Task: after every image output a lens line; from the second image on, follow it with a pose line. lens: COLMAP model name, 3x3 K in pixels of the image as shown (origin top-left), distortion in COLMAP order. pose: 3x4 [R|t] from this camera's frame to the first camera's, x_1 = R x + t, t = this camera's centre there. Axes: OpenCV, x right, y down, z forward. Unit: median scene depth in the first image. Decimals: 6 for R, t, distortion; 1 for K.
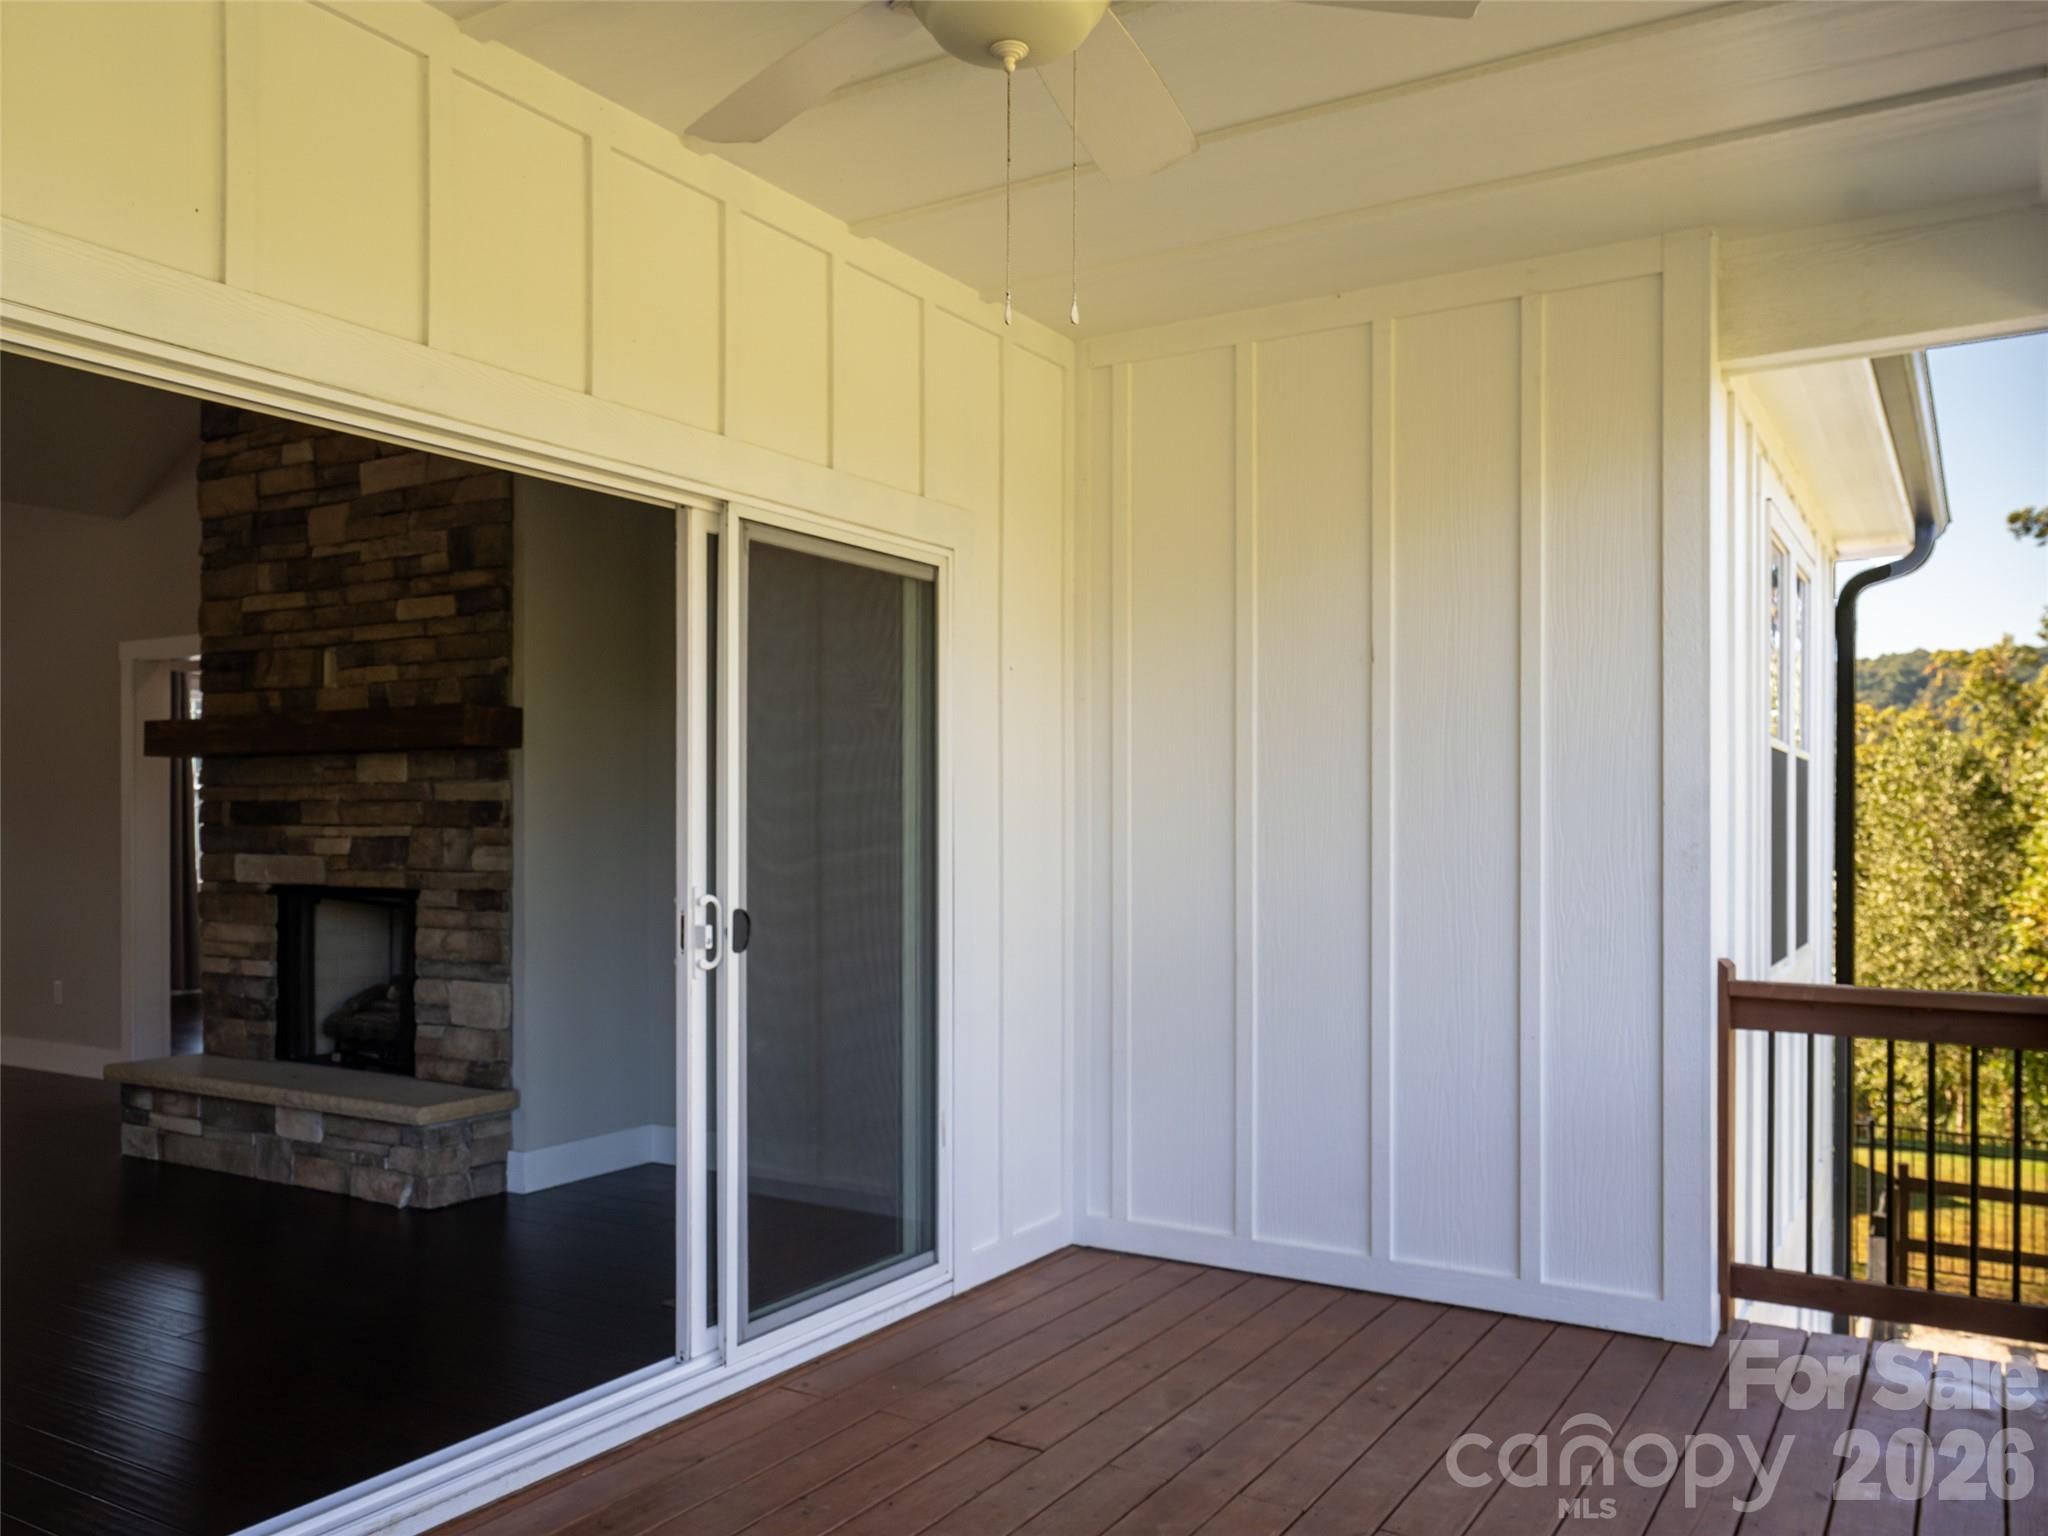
lens RADIAL K [[1639.5, 0, 1006.9], [0, 1639.5, 839.0], [0, 0, 1]] dist [-0.001630, 0.005781]
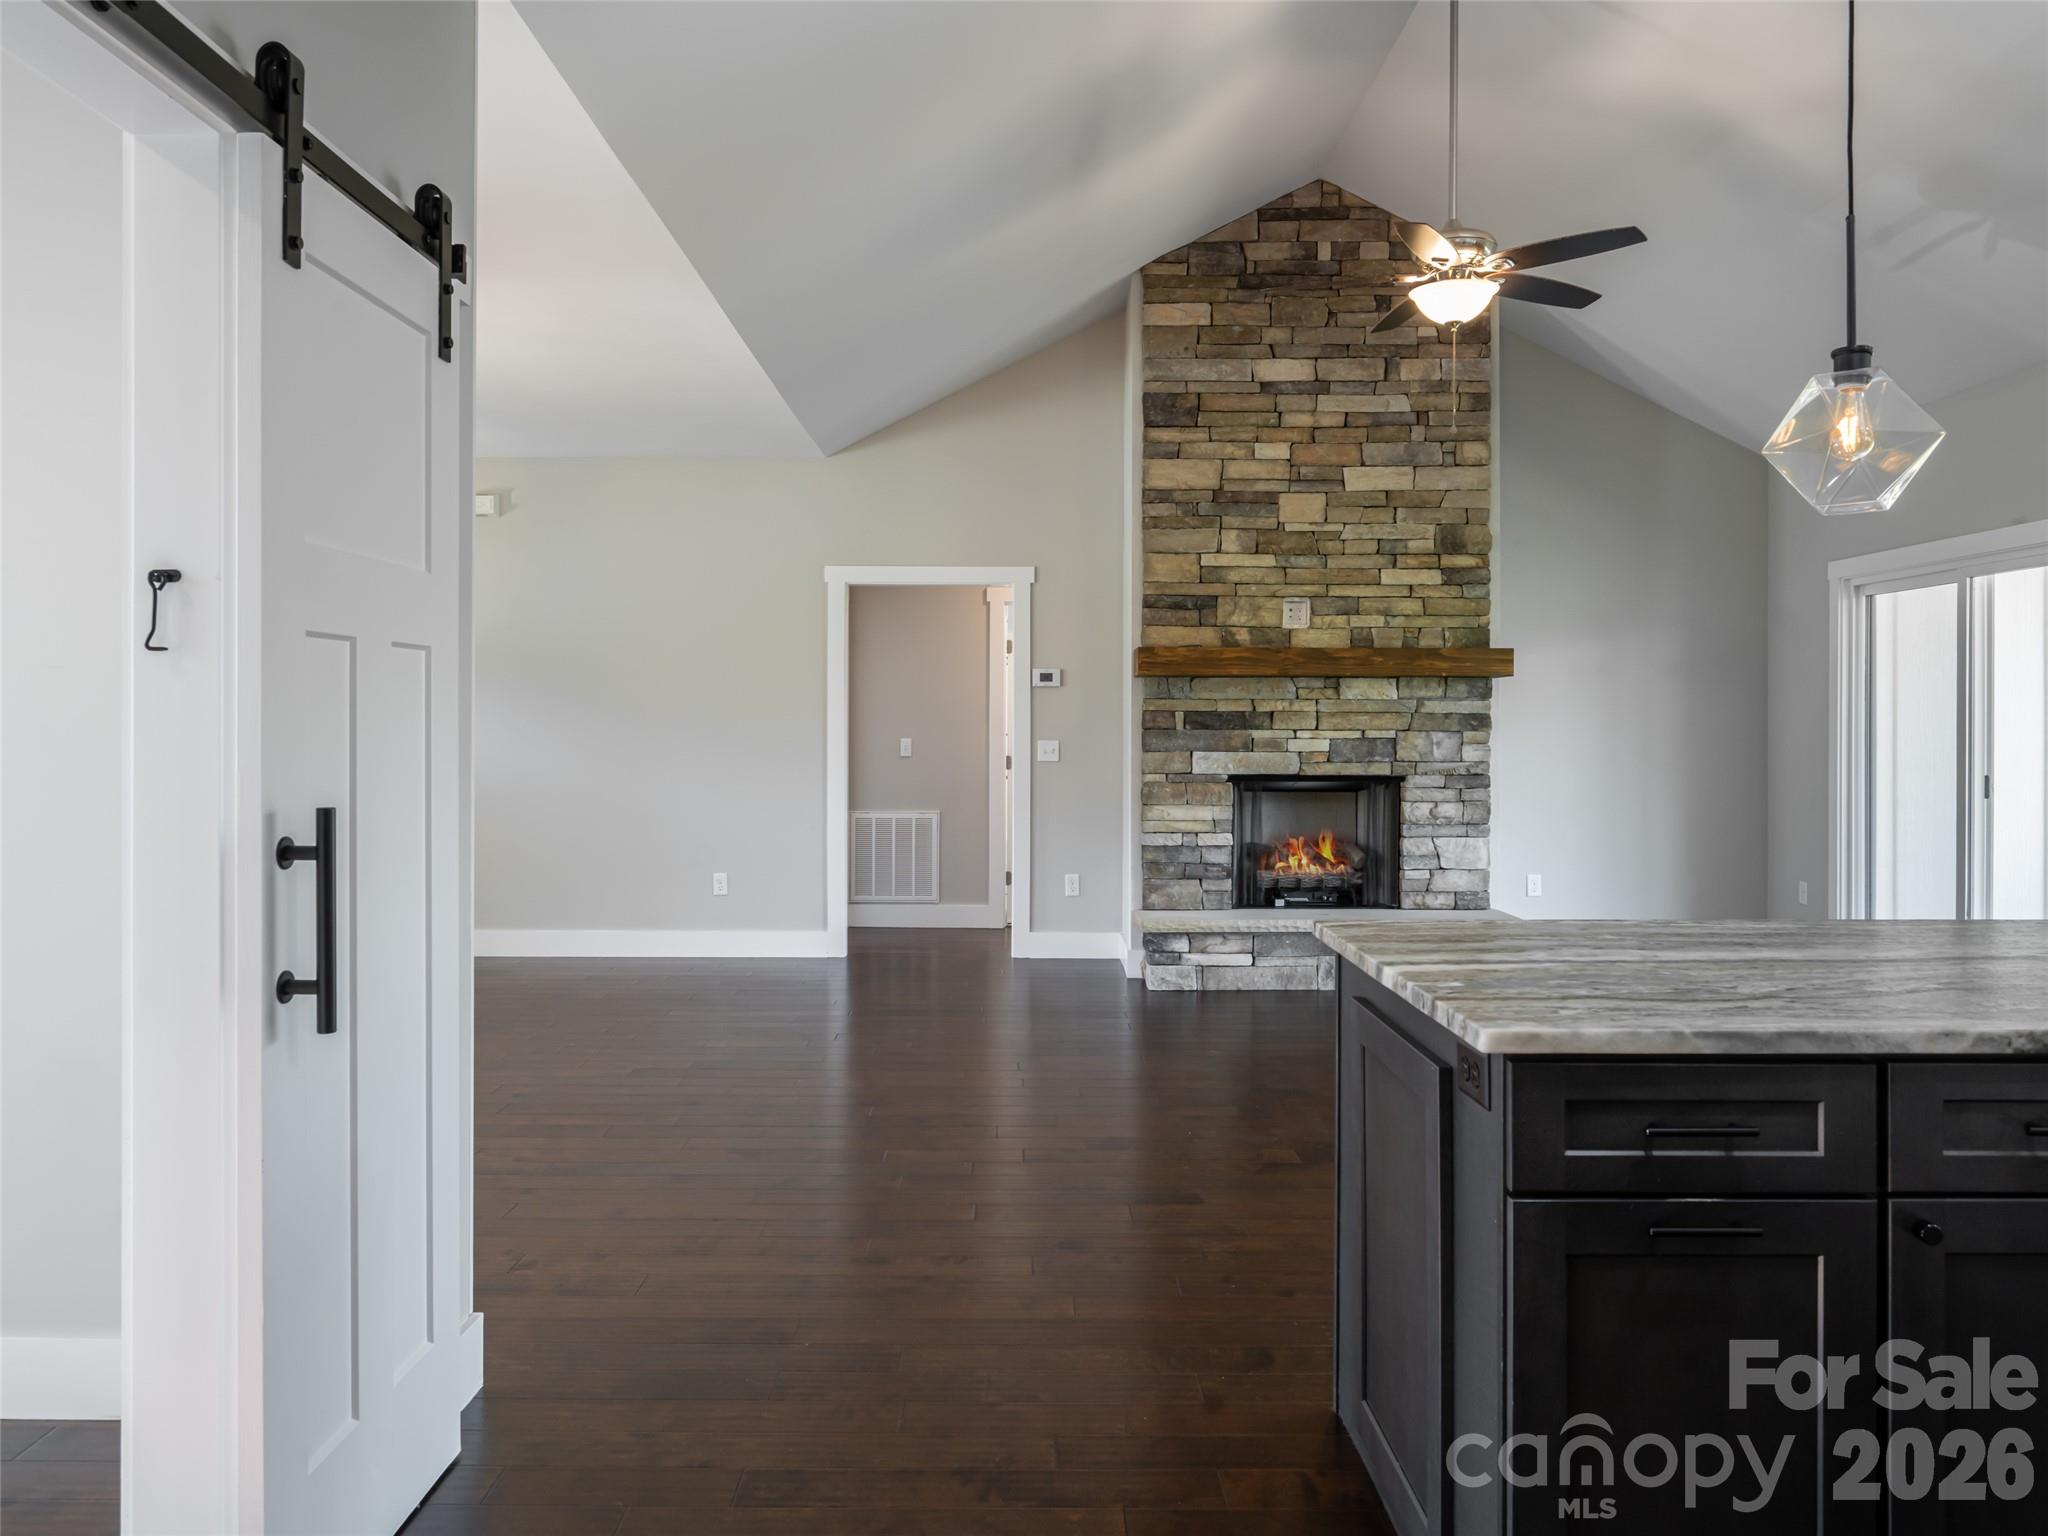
lens RADIAL K [[1518.4, 0, 1014.4], [0, 1518.4, 734.8], [0, 0, 1]] dist [-0.008702, -0.001475]
pose [[0.844578, -0.002046, 0.535428, -1.335110], [0.002658, 0.999996, -0.000372, -0.004548], [-0.535425, 0.001737, 0.844581, 0.071433]]
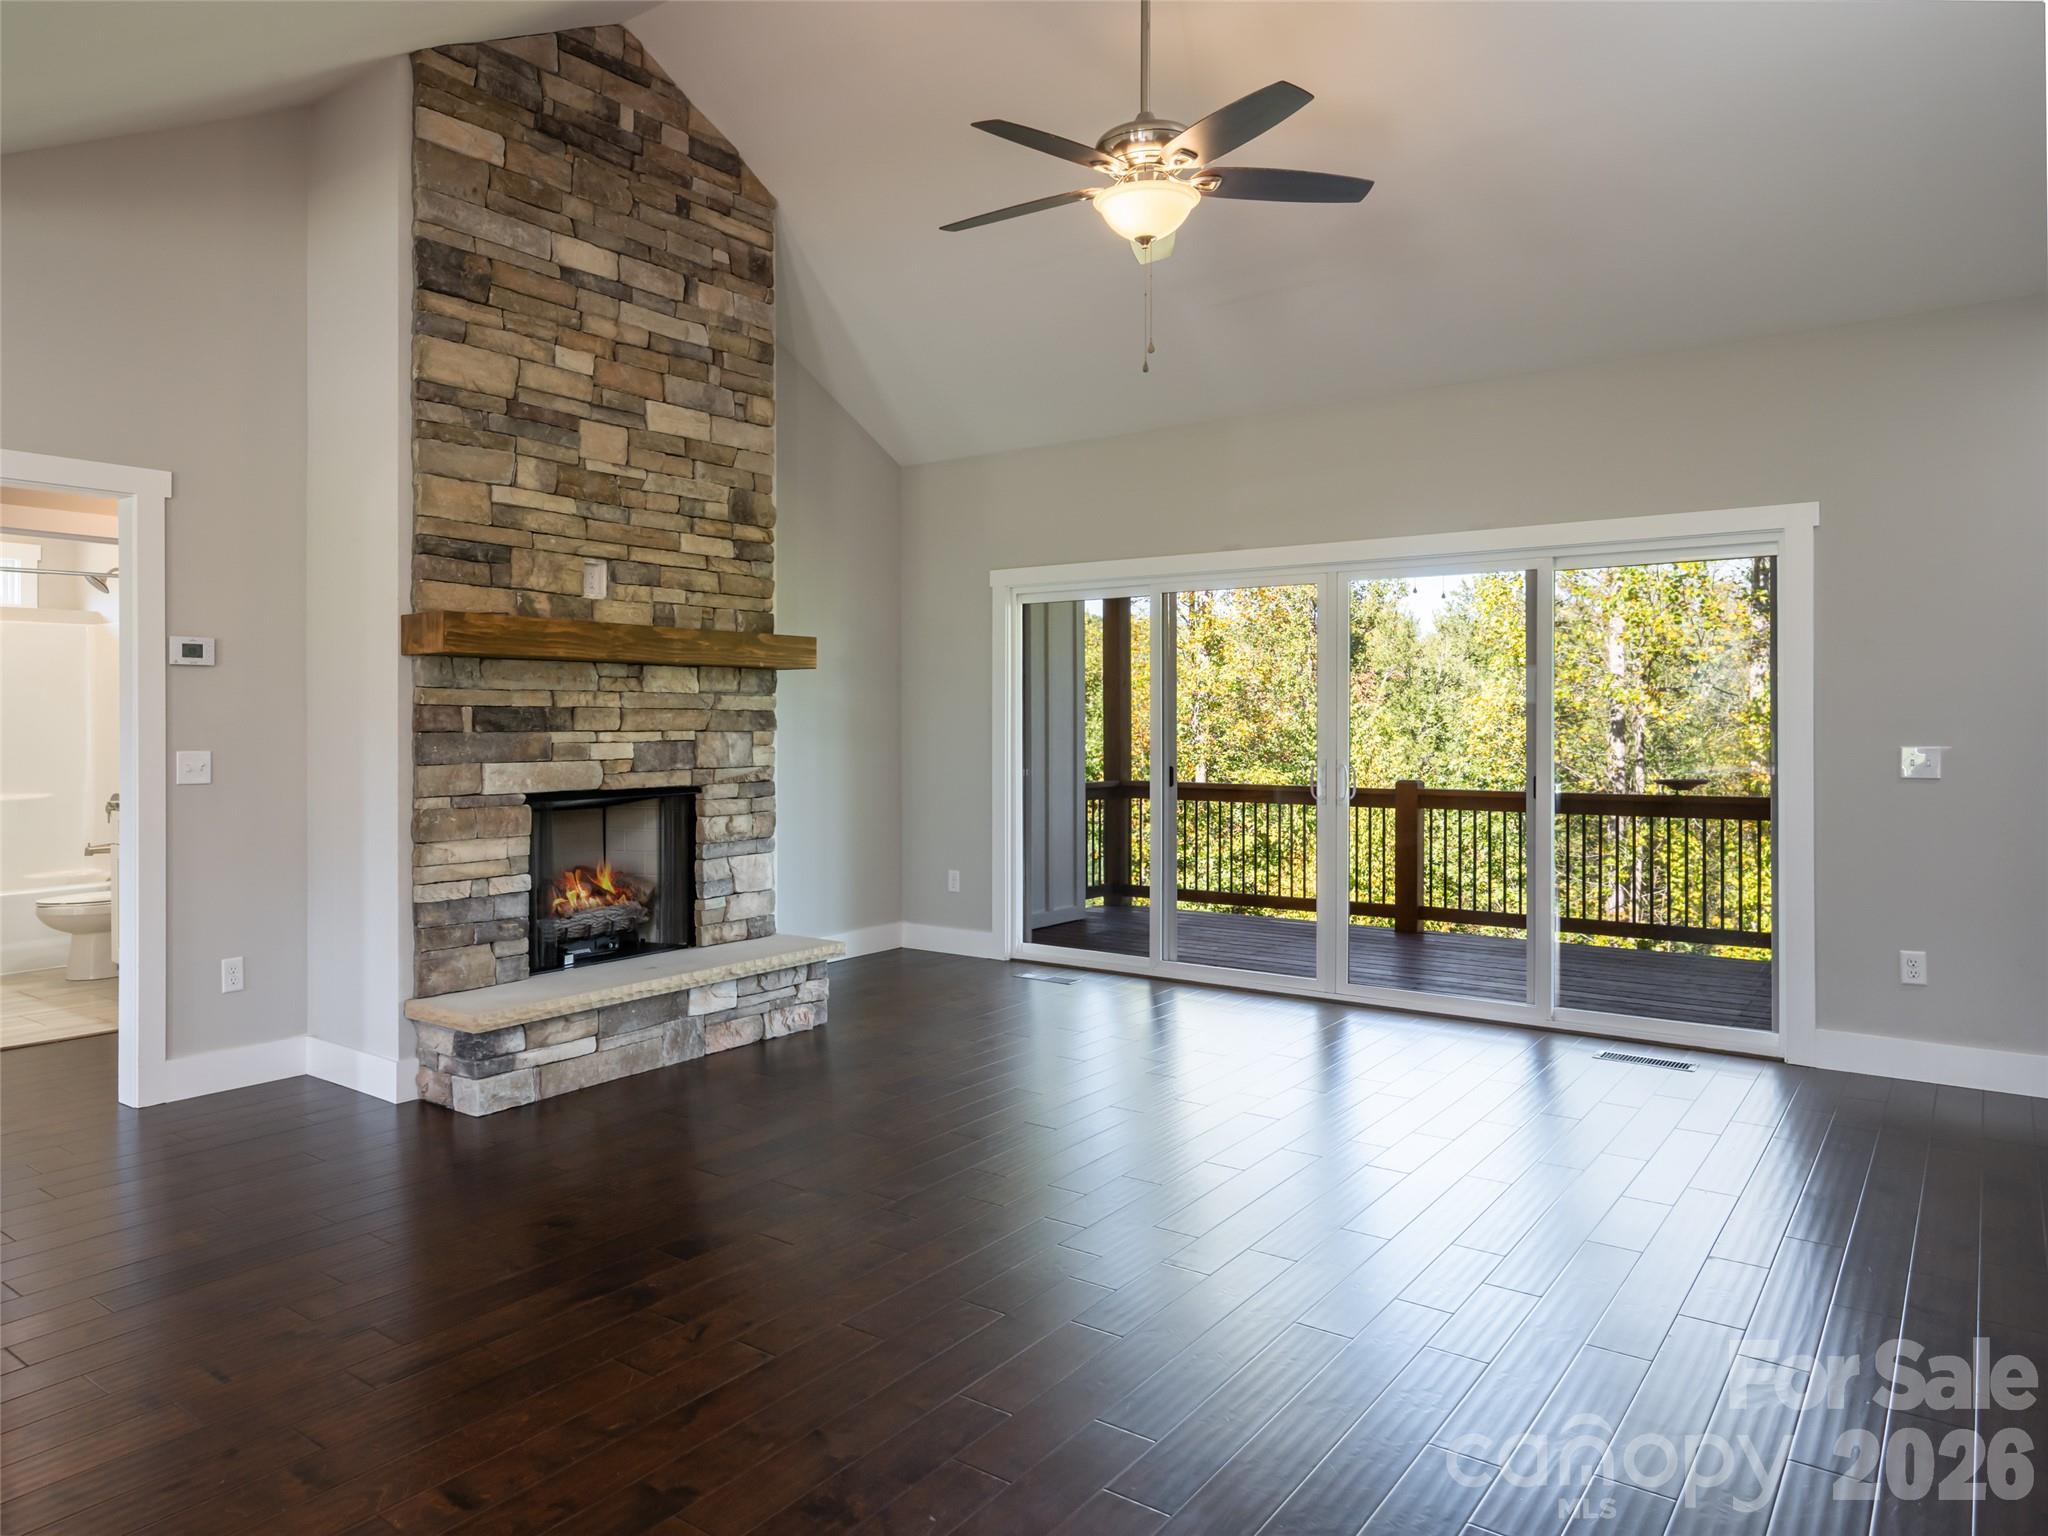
lens RADIAL K [[1375.0, 0, 920.5], [0, 1375.0, 721.7], [0, 0, 1]] dist [-0.007789, 0.001658]
pose [[0.094359, -0.003226, 0.995533, -1.312659], [0.006488, 0.999976, 0.002626, -0.015943], [-0.995517, 0.006211, 0.094377, 0.745450]]
